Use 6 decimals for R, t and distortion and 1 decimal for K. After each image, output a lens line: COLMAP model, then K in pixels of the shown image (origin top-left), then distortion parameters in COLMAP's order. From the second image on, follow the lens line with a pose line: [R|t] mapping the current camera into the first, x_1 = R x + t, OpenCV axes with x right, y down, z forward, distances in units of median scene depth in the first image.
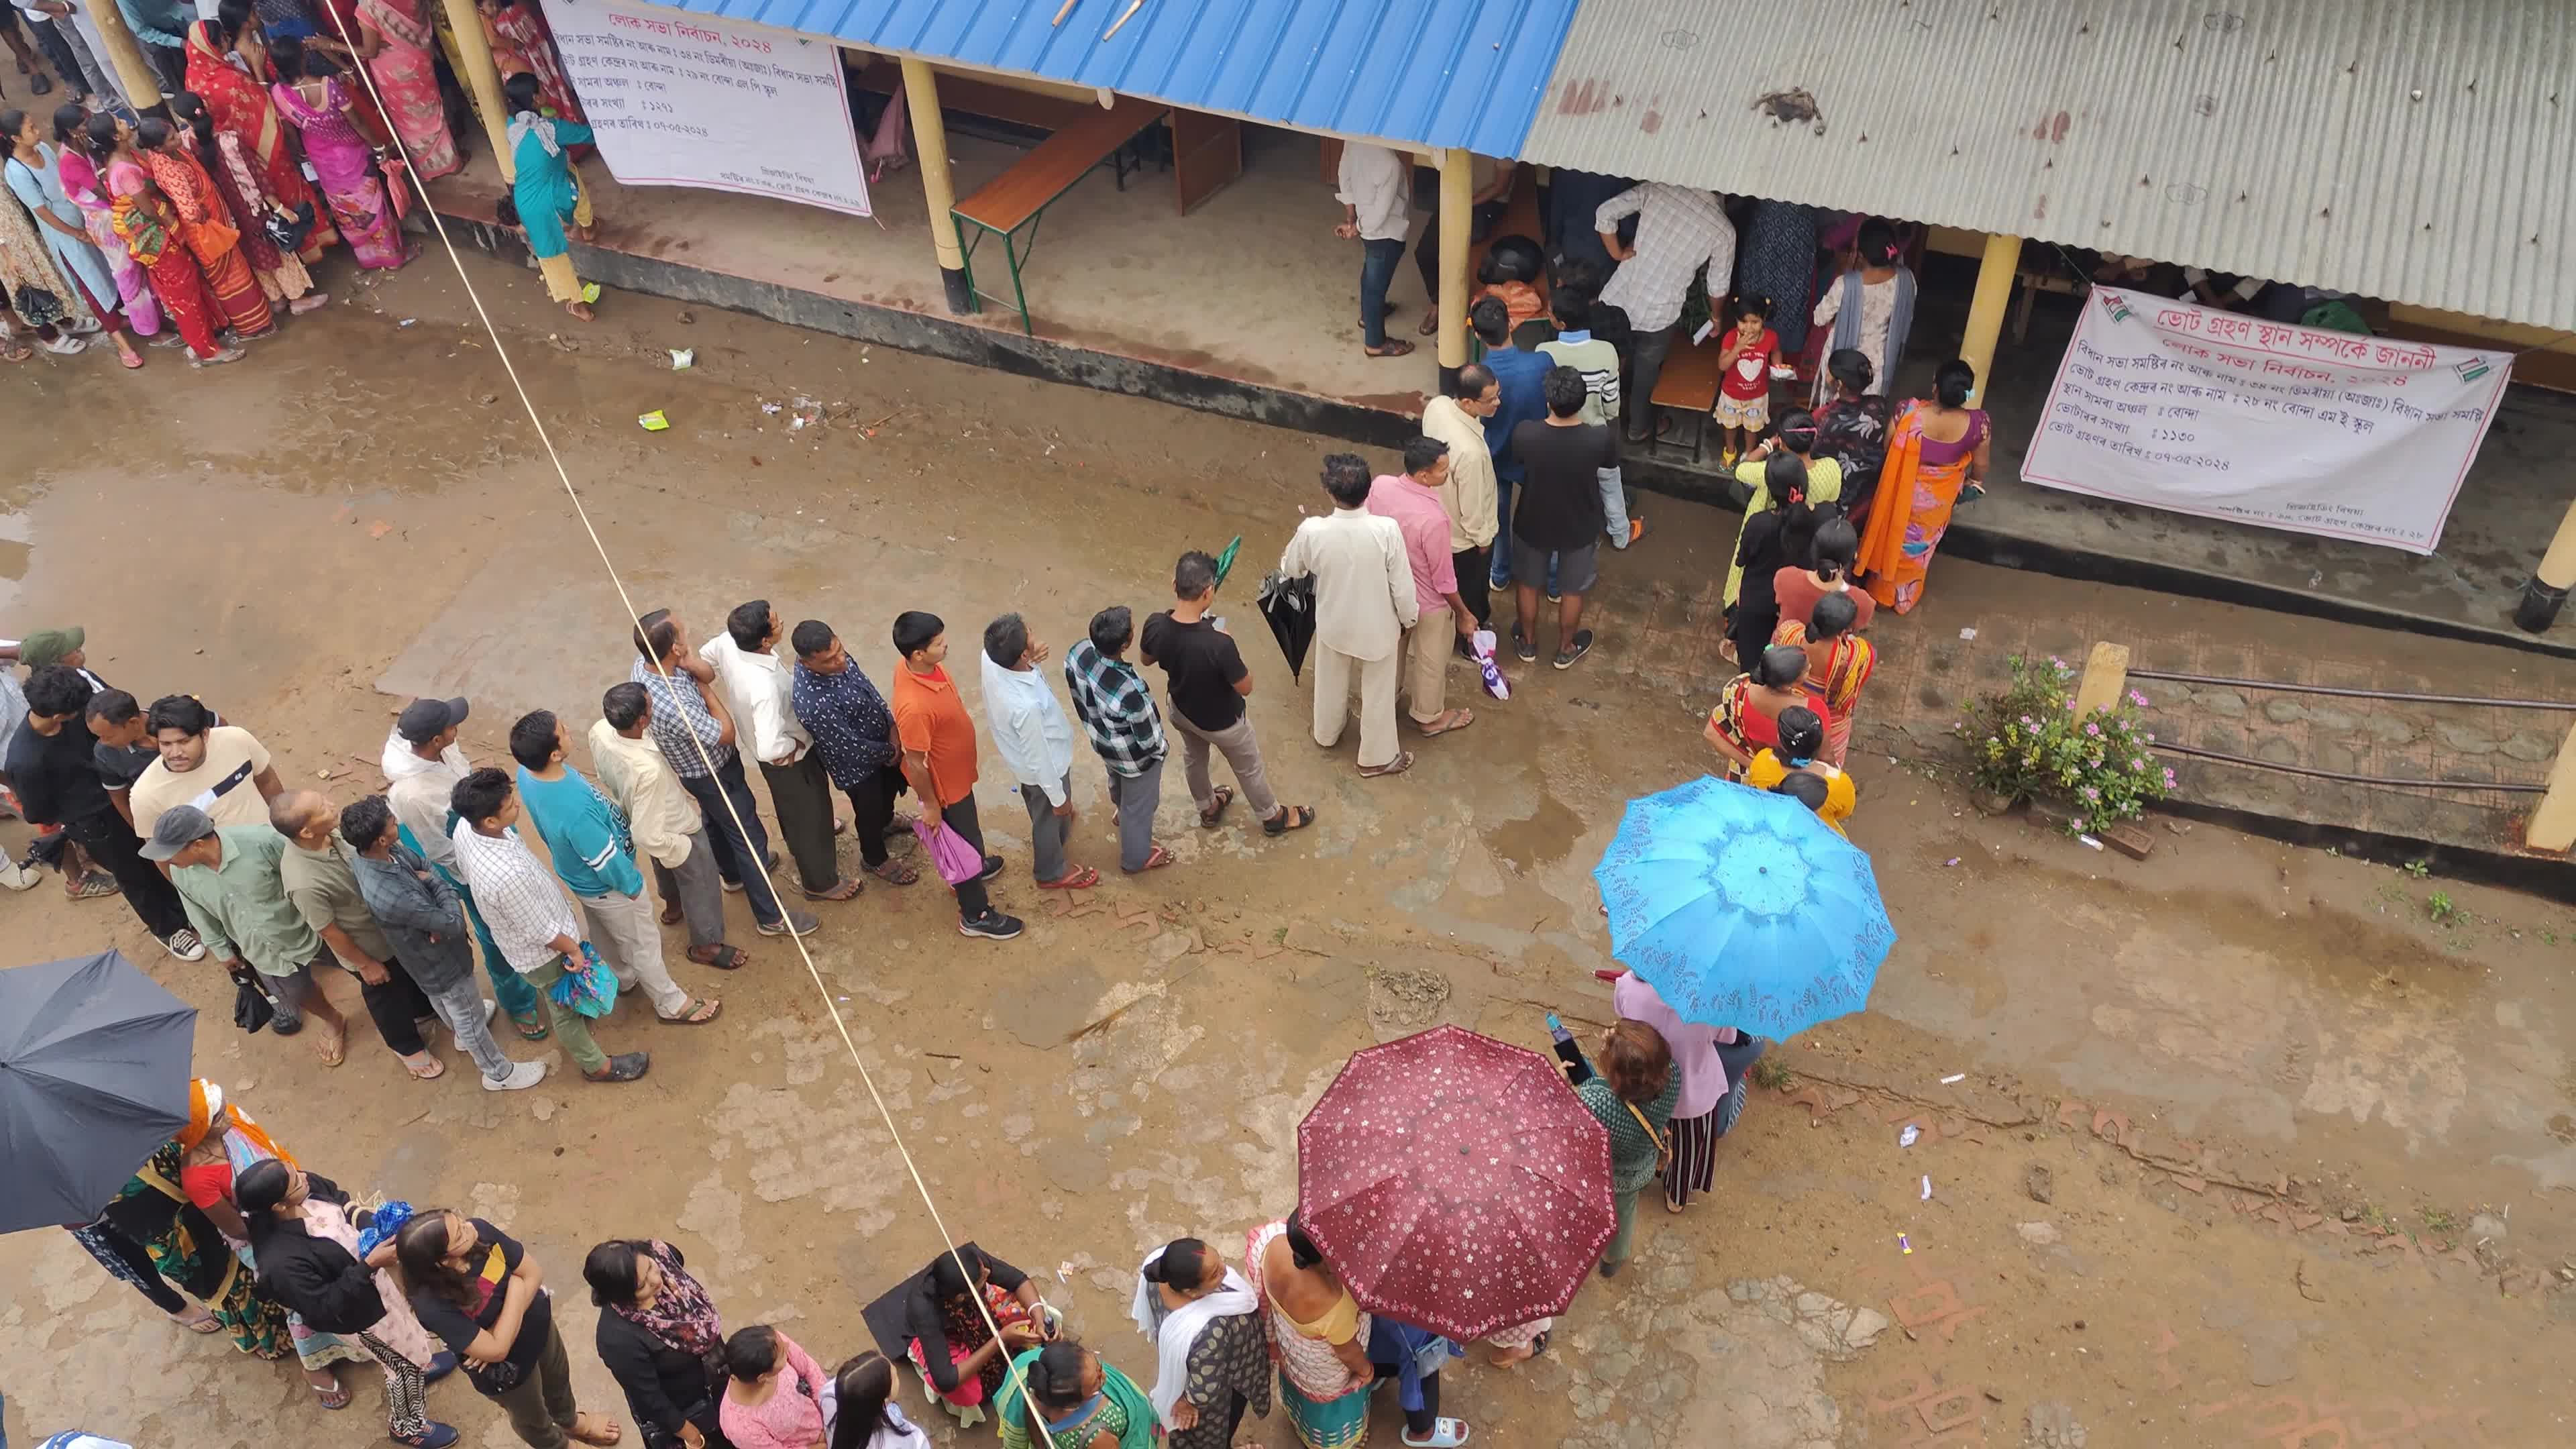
lens RADIAL K [[2158.9, 0, 1280.4], [0, 2158.9, 715.3], [0, 0, 1]] dist [0.061605, -0.123809]
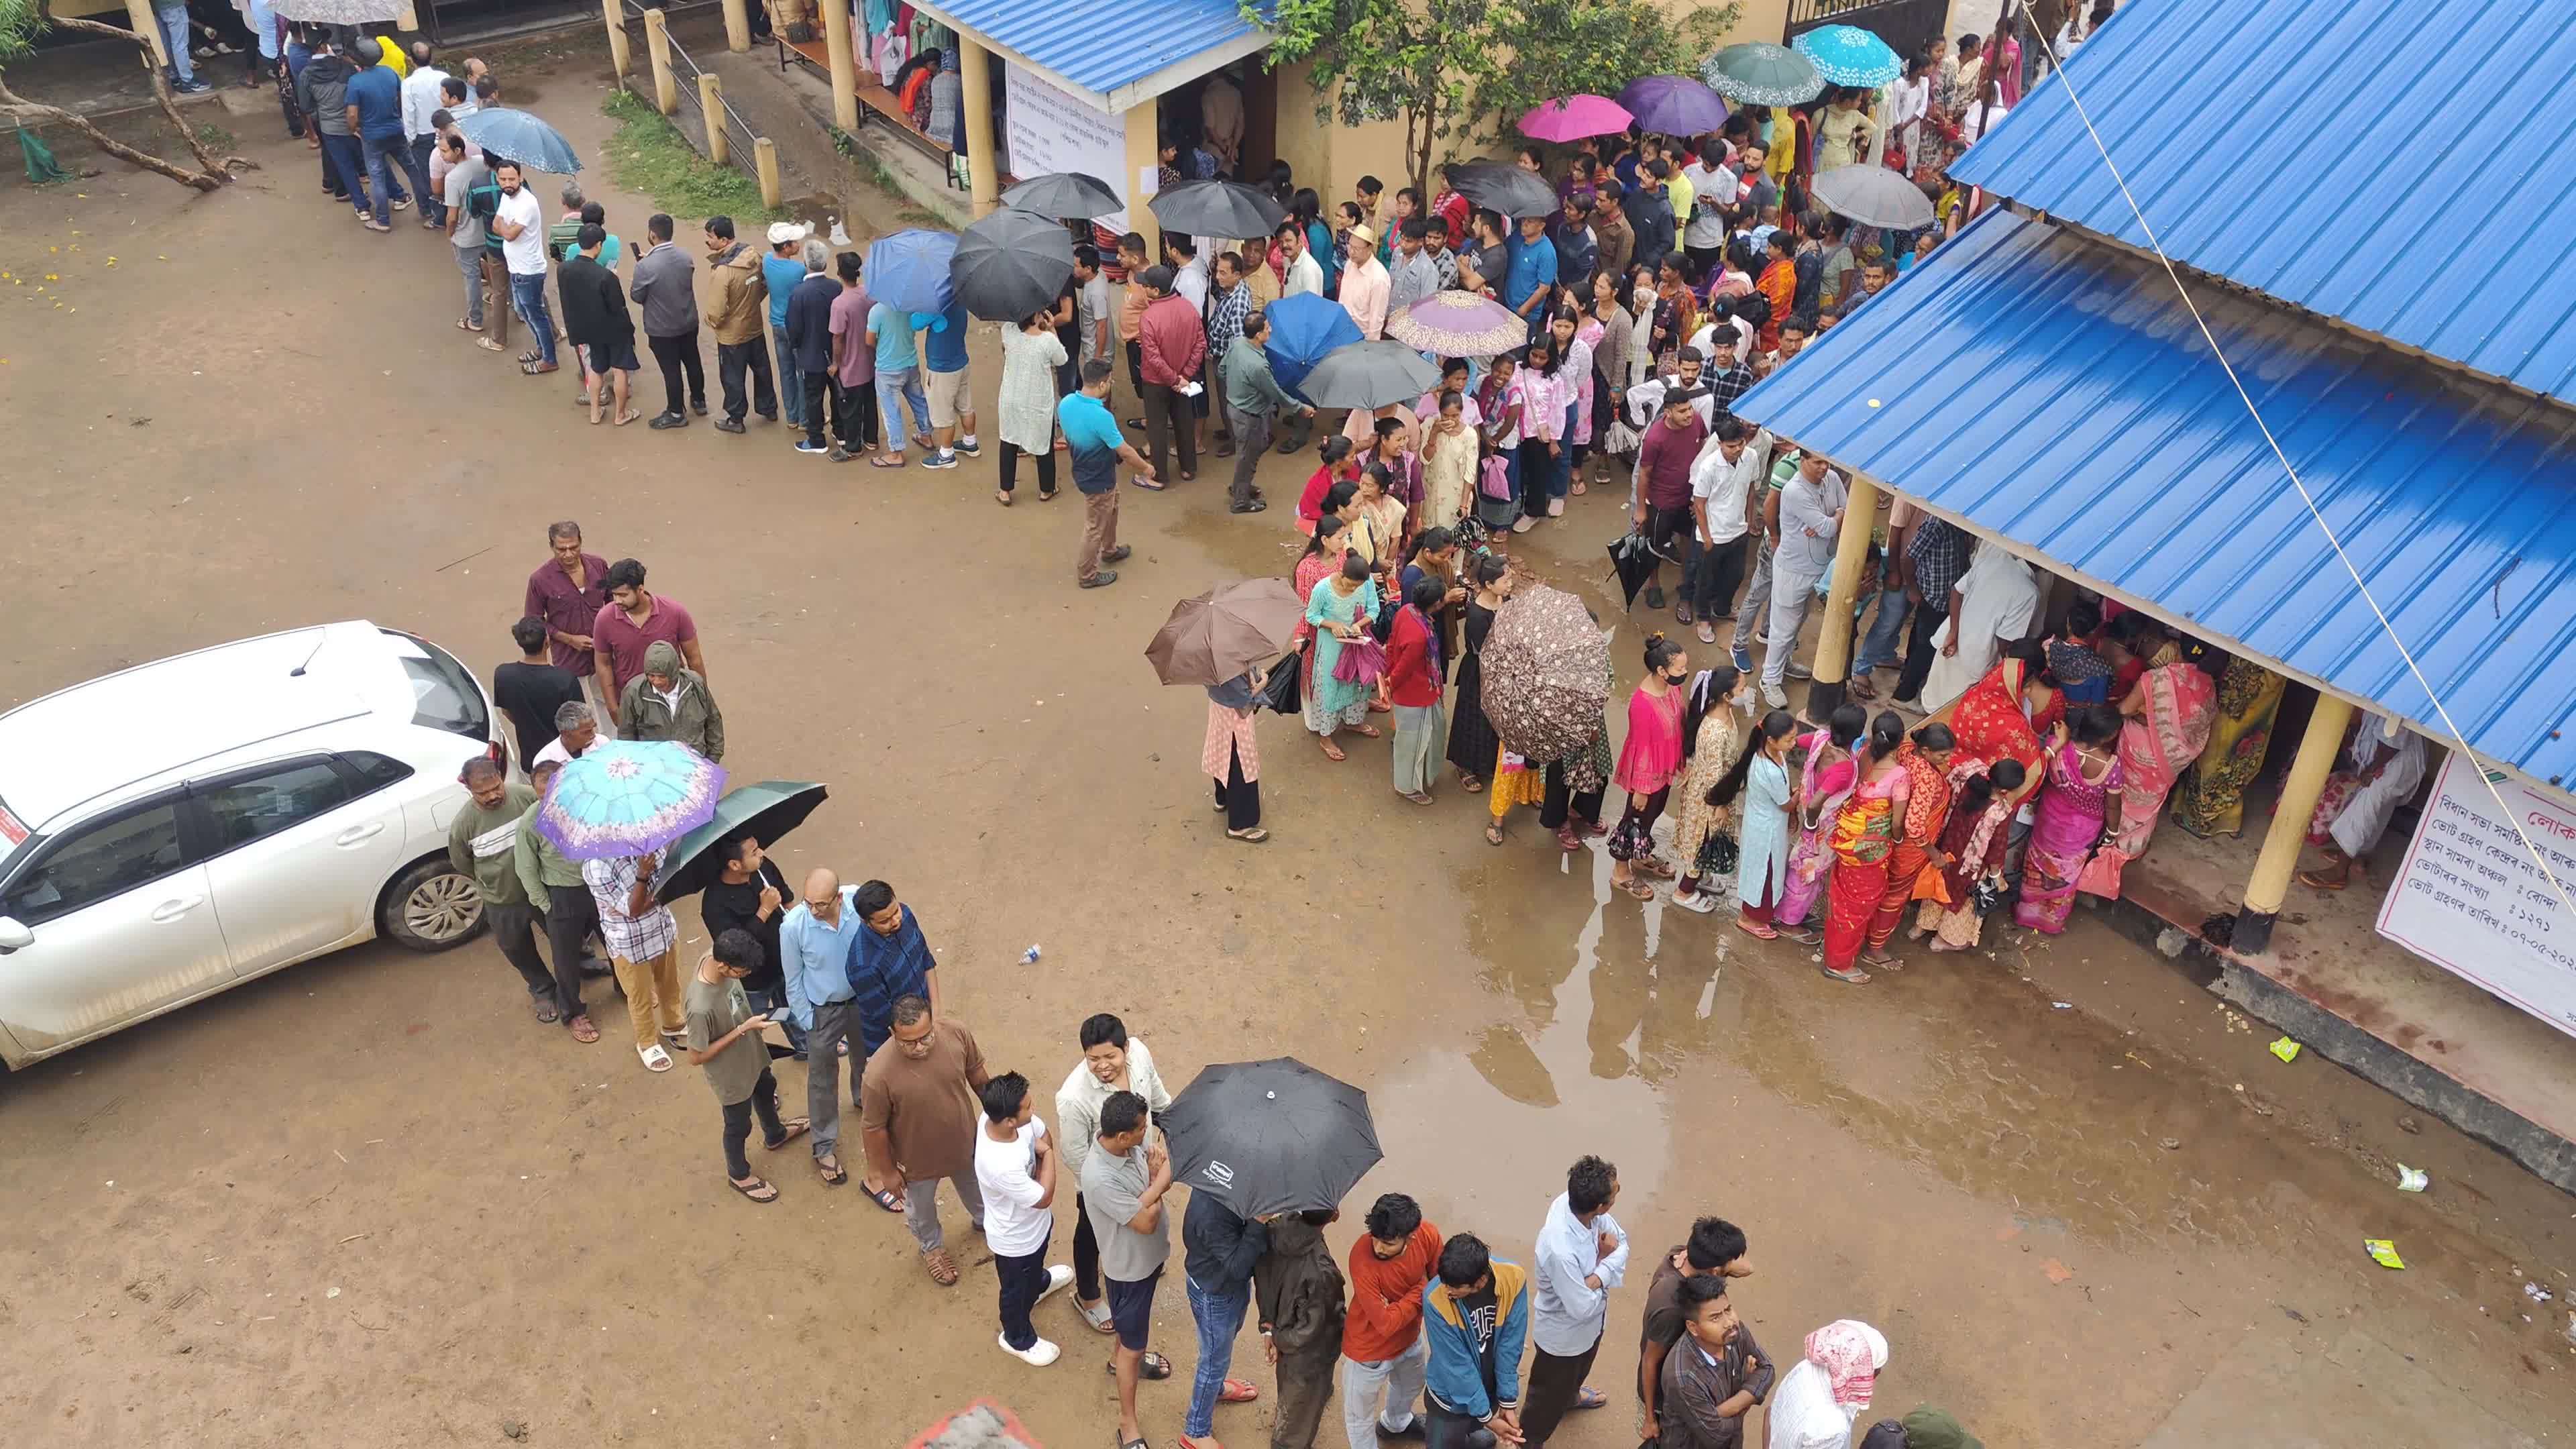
lens RADIAL K [[2169.1, 0, 1288.0], [0, 2169.1, 724.5], [0, 0, 1]] dist [0.027568, 0.001837]
pose [[0.883642, 0.310141, -0.350698, -0.425431], [-0.369676, 0.921866, -0.116203, -0.068868], [0.287257, 0.232327, 0.929251, 0.049937]]
